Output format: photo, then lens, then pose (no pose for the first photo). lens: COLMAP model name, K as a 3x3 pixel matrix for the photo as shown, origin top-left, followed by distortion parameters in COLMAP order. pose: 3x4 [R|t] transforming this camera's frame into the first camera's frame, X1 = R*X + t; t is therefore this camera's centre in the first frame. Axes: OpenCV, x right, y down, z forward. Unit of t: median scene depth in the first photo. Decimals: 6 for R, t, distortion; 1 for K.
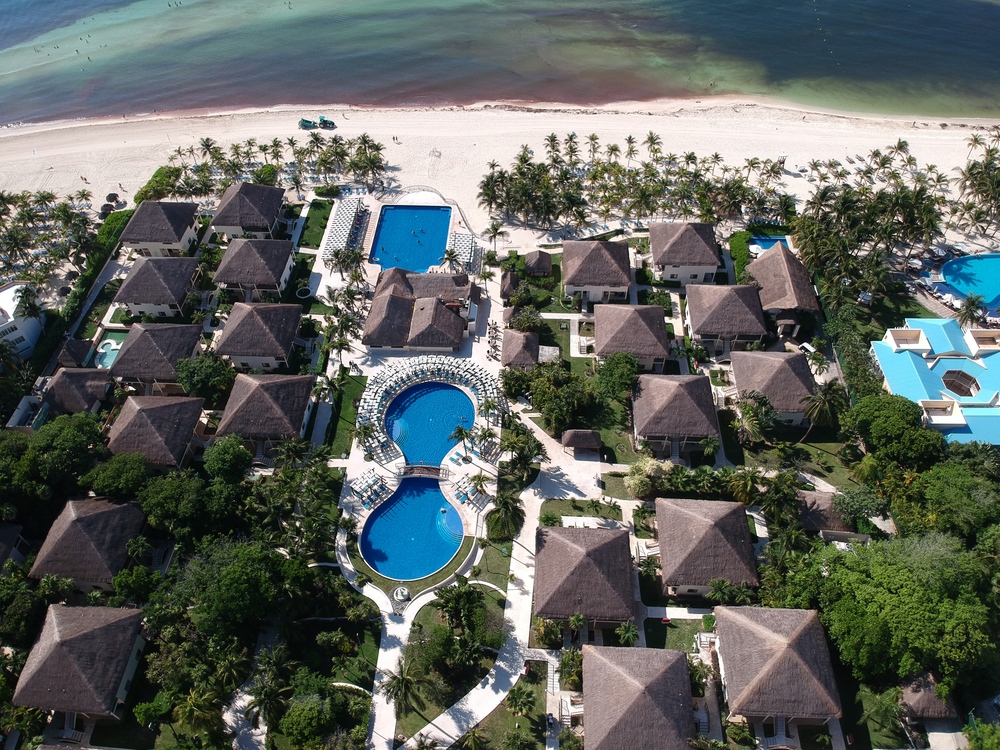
lens RADIAL K [[725.7, 0, 505.2], [0, 725.7, 373.2], [0, 0, 1]] dist [0.079117, -0.165821]
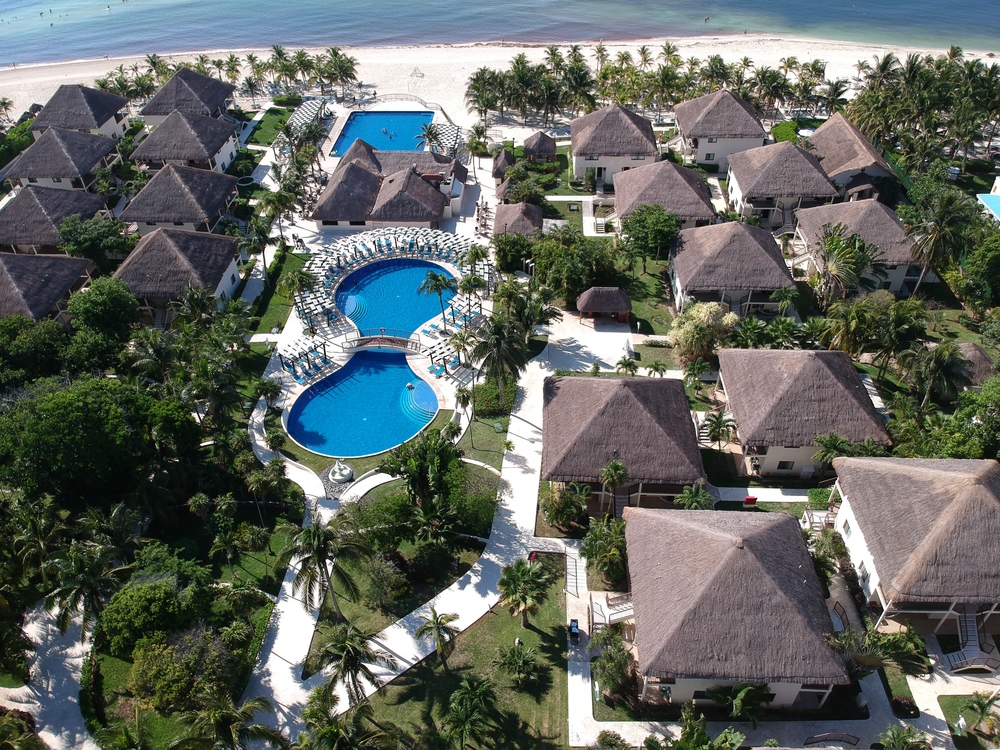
lens RADIAL K [[732.5, 0, 500.0], [0, 732.5, 375.0], [0, 0, 1]] dist [0.054040, -0.116215]
pose [[0.999901, -0.011586, -0.008014, 0.006782], [0.010368, 0.990358, -0.138142, 0.263899], [0.009537, 0.138045, 0.990380, 0.290070]]
